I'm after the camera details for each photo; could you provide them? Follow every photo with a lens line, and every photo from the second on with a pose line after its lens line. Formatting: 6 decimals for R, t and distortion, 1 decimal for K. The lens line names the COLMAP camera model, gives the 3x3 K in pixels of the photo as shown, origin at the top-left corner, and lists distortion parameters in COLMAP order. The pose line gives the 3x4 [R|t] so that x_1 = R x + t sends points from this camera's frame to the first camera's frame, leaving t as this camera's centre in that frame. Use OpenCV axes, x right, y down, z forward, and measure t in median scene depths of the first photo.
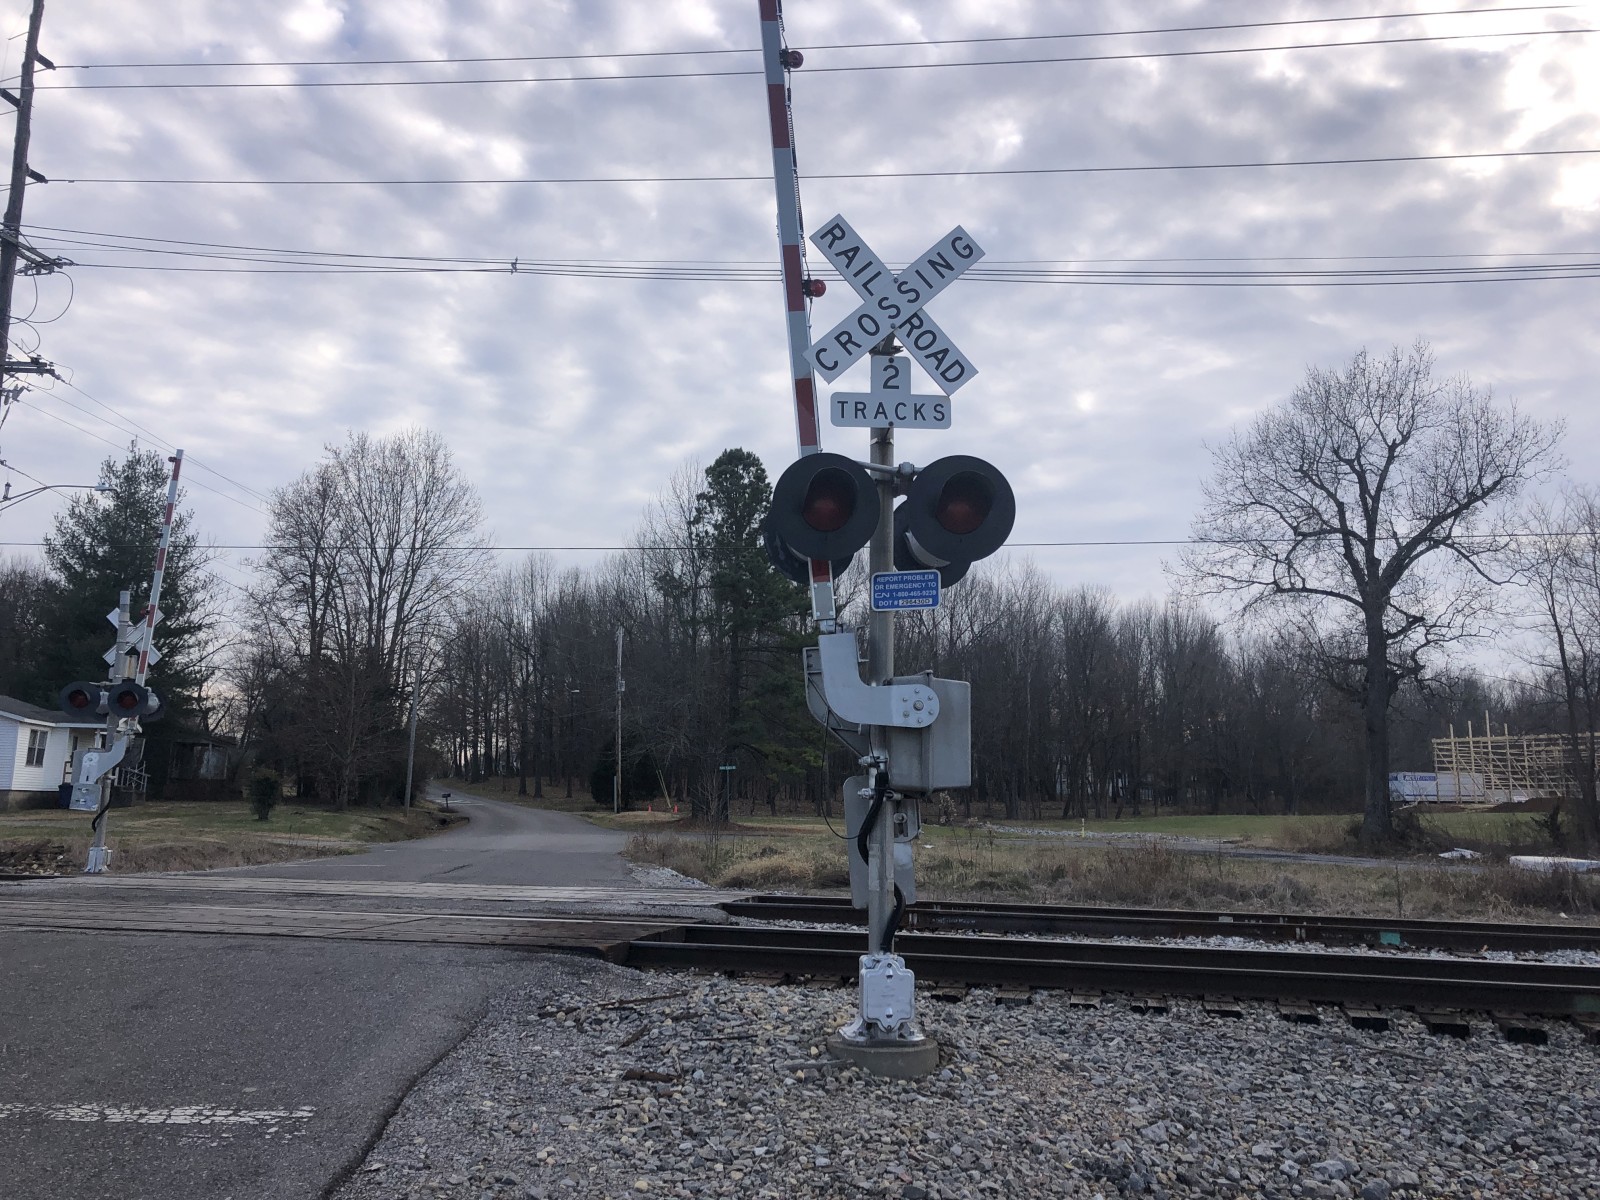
lens RADIAL K [[1200.8, 0, 800.0], [0, 1200.8, 600.0], [0, 0, 1]] dist [-0.001199, -0.001230]
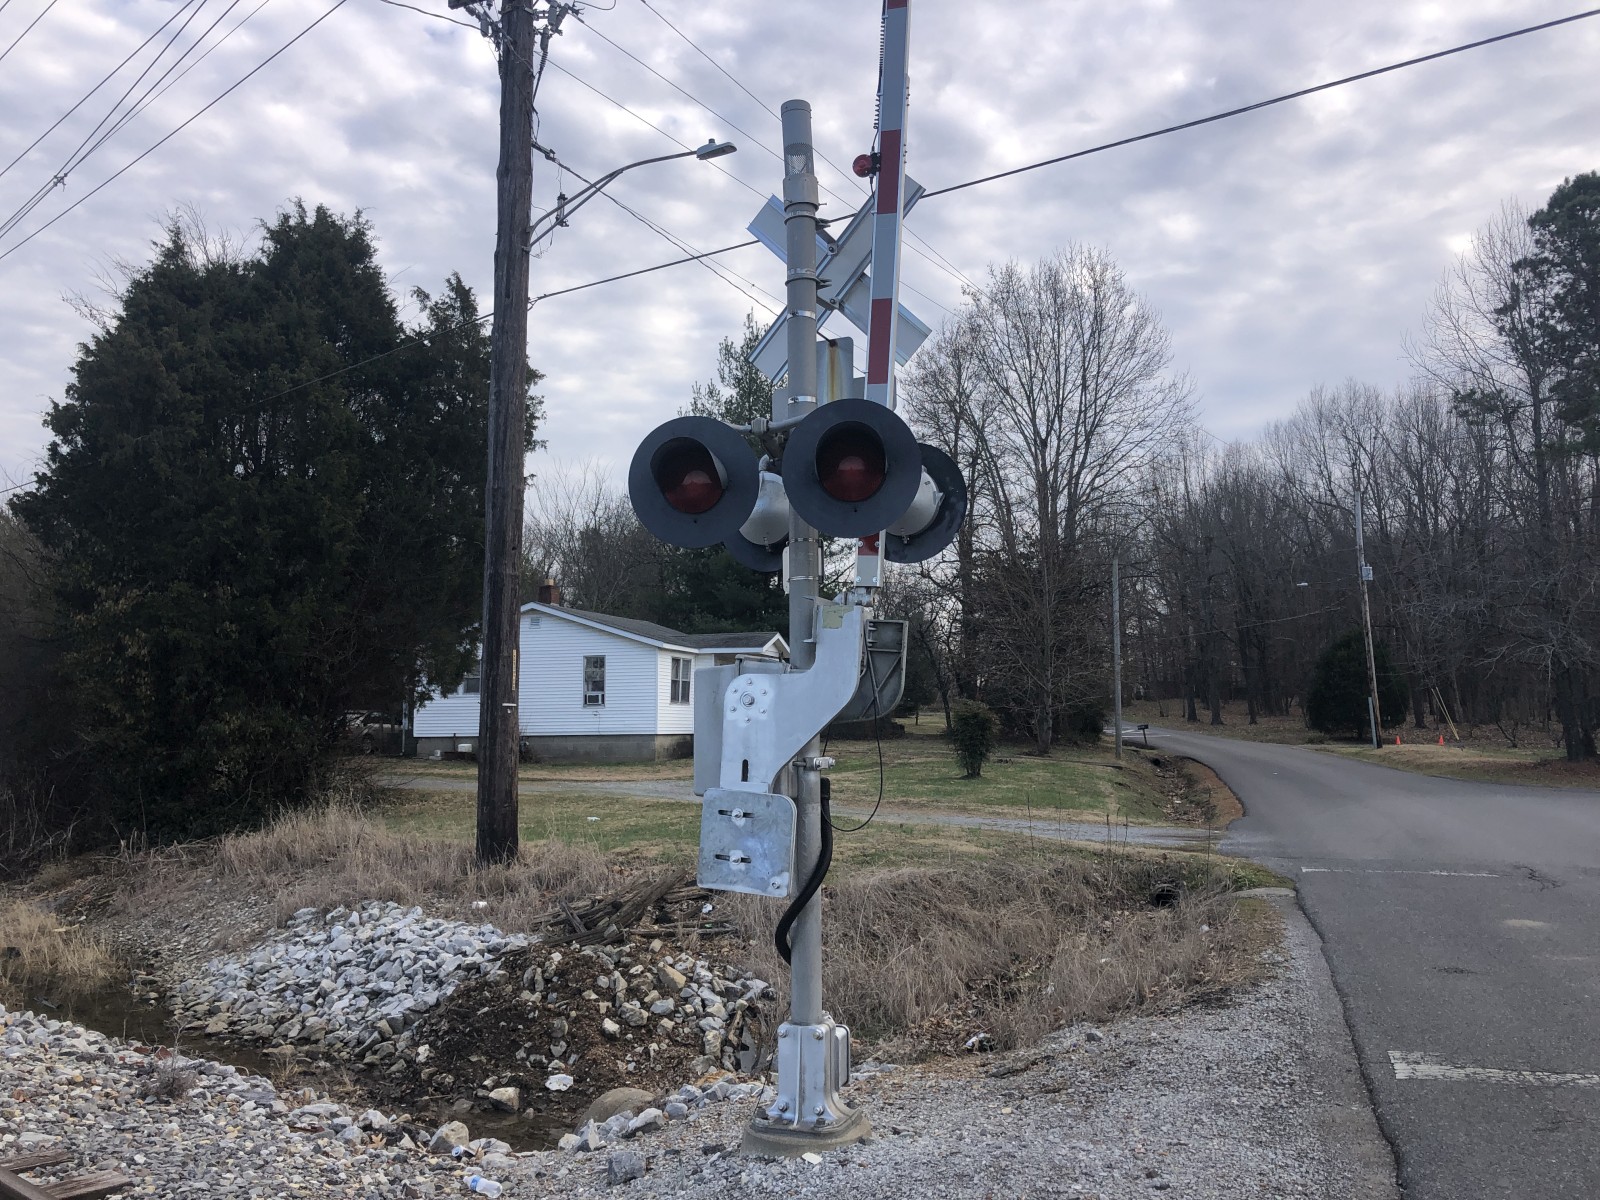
lens RADIAL K [[1317.6, 0, 800.0], [0, 1317.6, 600.0], [0, 0, 1]] dist [0.033559, -0.008813]
pose [[0.884615, -0.057717, -0.462737, -0.158011], [0.090360, 0.994719, 0.048670, 0.034581], [0.457484, -0.084867, 0.885159, 0.265926]]
